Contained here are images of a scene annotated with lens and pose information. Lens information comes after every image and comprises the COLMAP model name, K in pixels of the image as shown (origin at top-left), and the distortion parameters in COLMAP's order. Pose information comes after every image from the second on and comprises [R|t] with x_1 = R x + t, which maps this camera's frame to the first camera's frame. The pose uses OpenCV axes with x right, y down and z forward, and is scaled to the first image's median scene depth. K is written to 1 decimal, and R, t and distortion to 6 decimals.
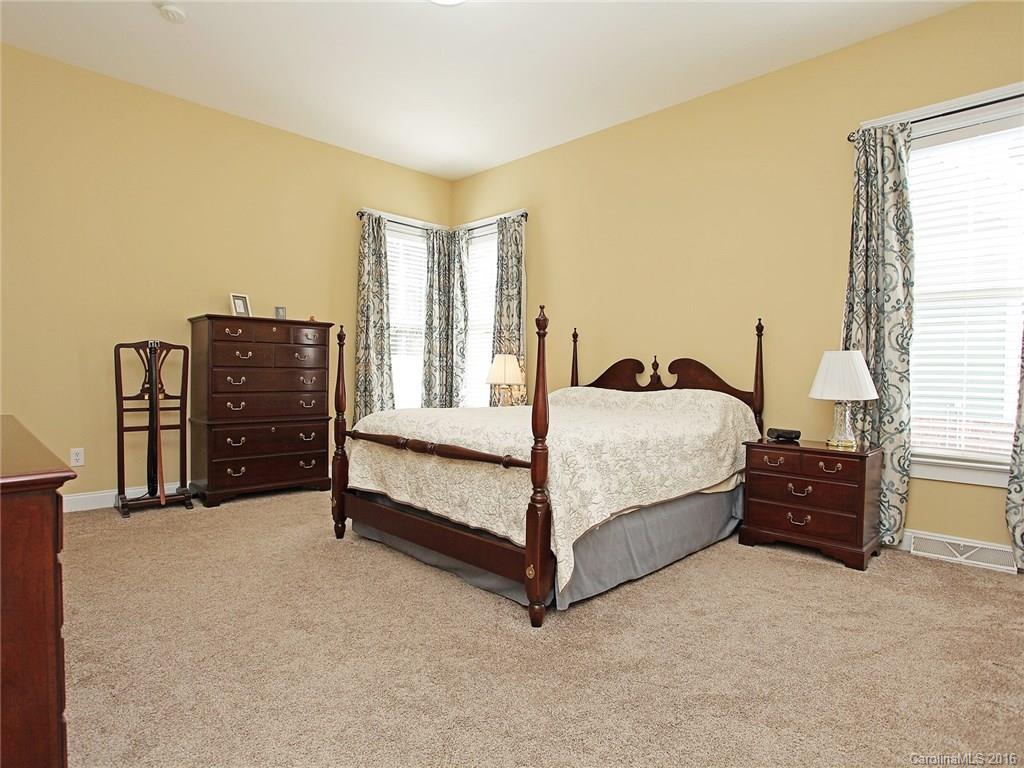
lens RADIAL K [[558.0, 0, 514.5], [0, 558.0, 377.8], [0, 0, 1]] dist [-0.050304, 0.011793]
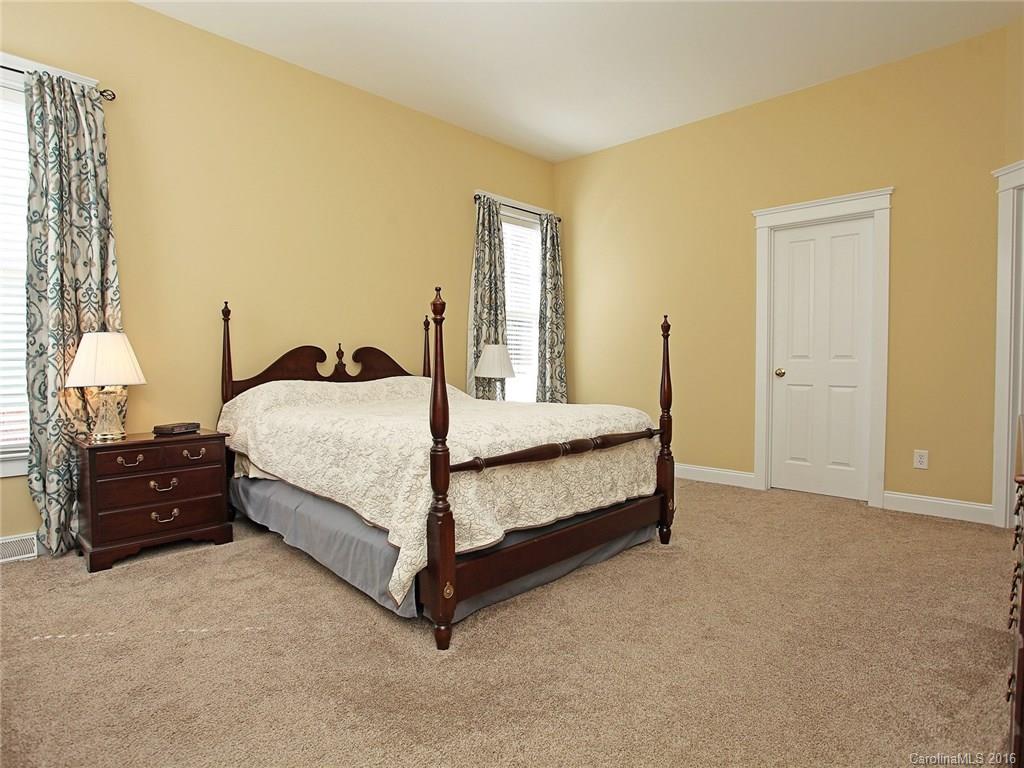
lens RADIAL K [[558.0, 0, 512.8], [0, 558.0, 386.1], [0, 0, 1]] dist [-0.050304, 0.011793]
pose [[-0.005944, -0.058316, 0.998281, -0.711862], [0.011584, 0.998227, 0.058381, -0.019564], [-0.999915, 0.011911, -0.005258, 0.737710]]
